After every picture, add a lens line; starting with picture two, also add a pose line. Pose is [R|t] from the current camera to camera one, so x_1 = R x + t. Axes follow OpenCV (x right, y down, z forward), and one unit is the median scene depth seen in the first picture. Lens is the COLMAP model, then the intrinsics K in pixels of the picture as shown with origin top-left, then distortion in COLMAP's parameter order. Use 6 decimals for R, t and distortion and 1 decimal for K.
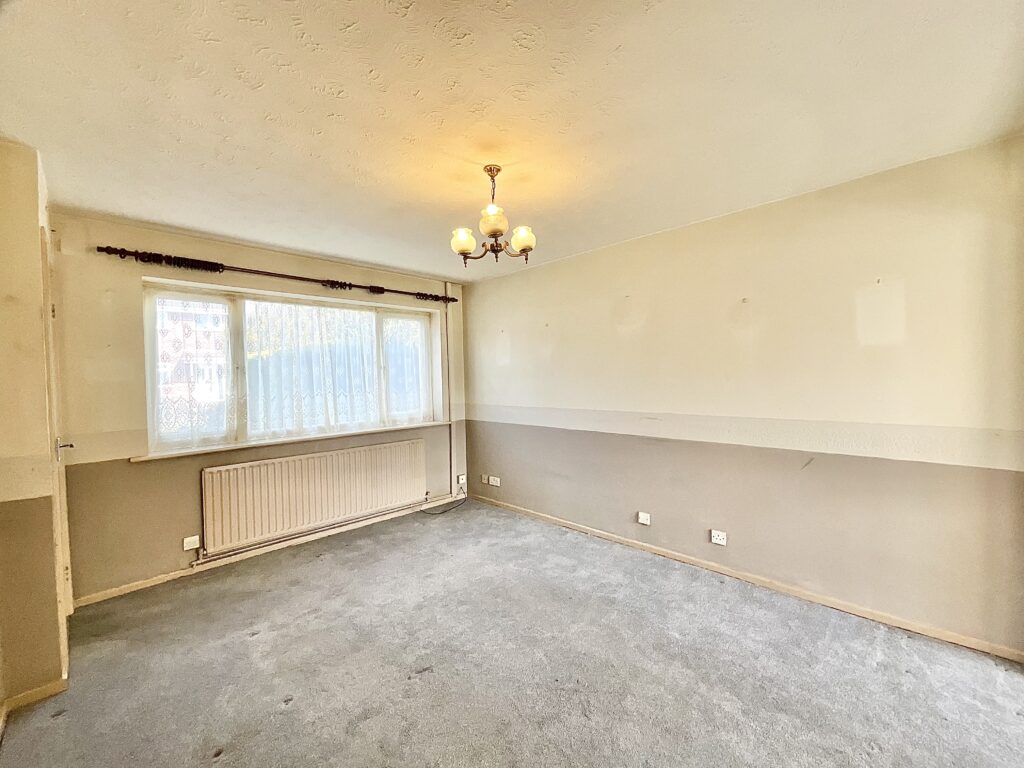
lens RADIAL K [[413.7, 0, 510.4], [0, 413.7, 384.6], [0, 0, 1]] dist [0.000729, 0.000025]
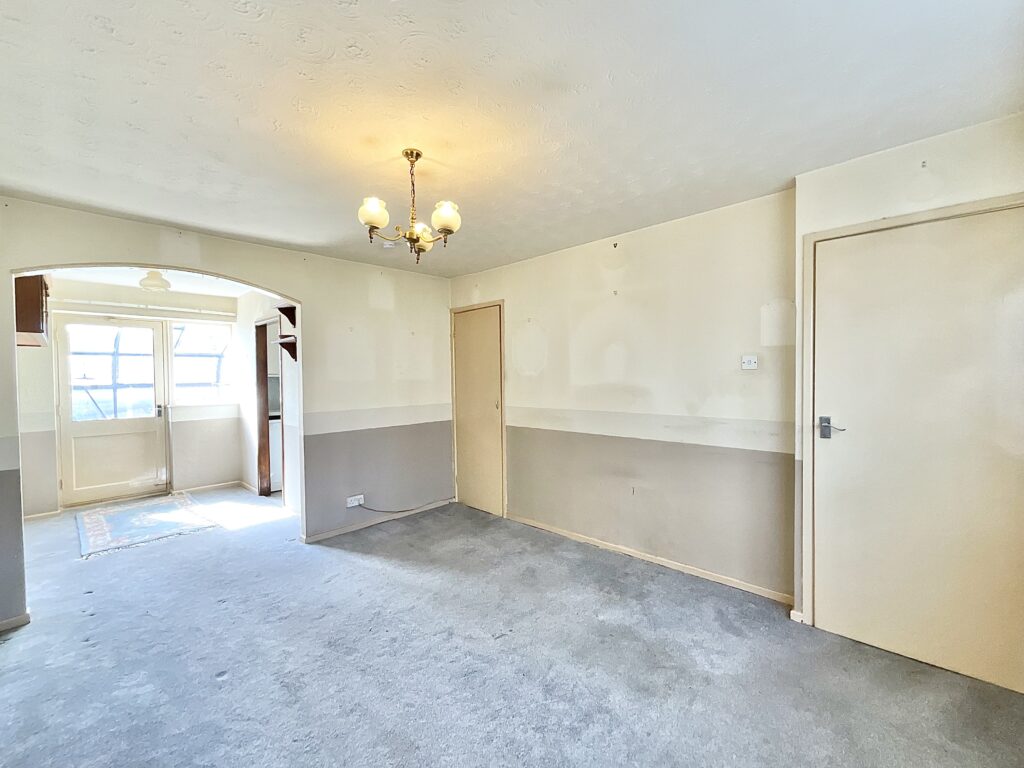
lens RADIAL K [[429.4, 0, 516.9], [0, 429.4, 383.7], [0, 0, 1]] dist [0.000280, -0.000138]
pose [[-0.999084, 0.041450, -0.010629, -0.176722], [0.040960, 0.998242, 0.042842, -0.025418], [0.012386, 0.042367, -0.999025, 1.379135]]
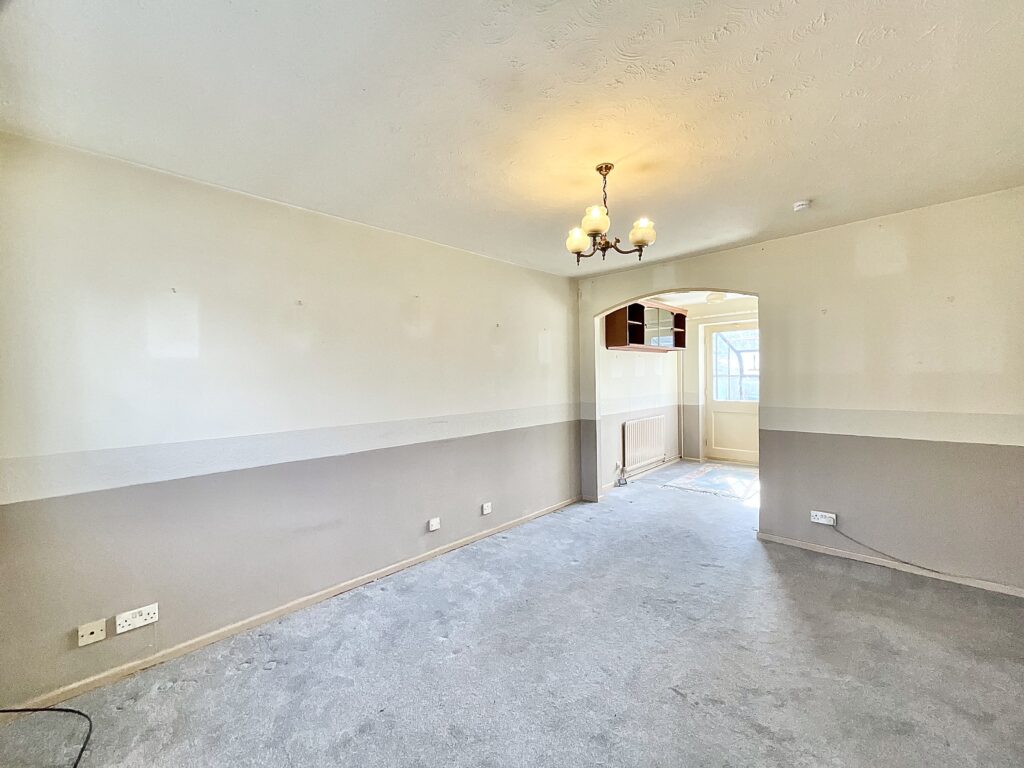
lens RADIAL K [[413.7, 0, 510.4], [0, 413.7, 384.6], [0, 0, 1]] dist [0.000729, 0.000025]
pose [[-0.010953, 0.008182, 0.999907, -0.726141], [0.041135, 0.999124, -0.007725, 0.003728], [-0.999094, 0.041047, -0.011280, 0.876742]]
